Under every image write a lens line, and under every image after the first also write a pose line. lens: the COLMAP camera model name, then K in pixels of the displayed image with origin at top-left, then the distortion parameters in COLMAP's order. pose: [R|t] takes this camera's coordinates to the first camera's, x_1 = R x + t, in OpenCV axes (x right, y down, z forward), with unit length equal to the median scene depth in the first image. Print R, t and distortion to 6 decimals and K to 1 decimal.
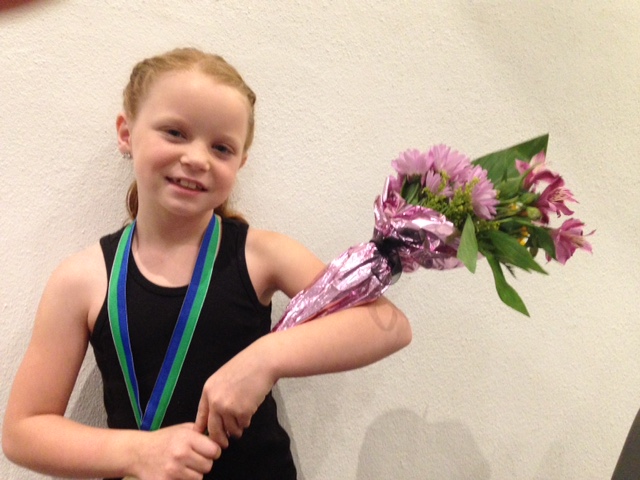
lens RADIAL K [[619.3, 0, 320.0], [0, 619.3, 240.0], [0, 0, 1]] dist [-0.007773, 0.177599]
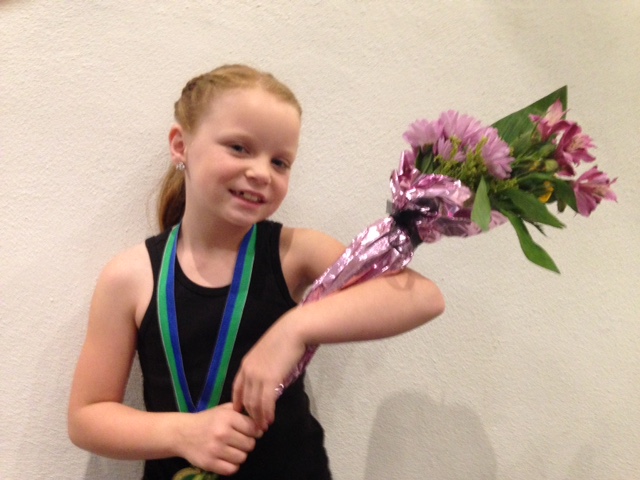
lens RADIAL K [[619.3, 0, 320.0], [0, 619.3, 240.0], [0, 0, 1]] dist [-0.007773, 0.177599]
pose [[0.977083, -0.112431, -0.180742, 0.150679], [0.108054, 0.993566, -0.033912, 0.063710], [0.183392, 0.013605, 0.982946, -0.012045]]
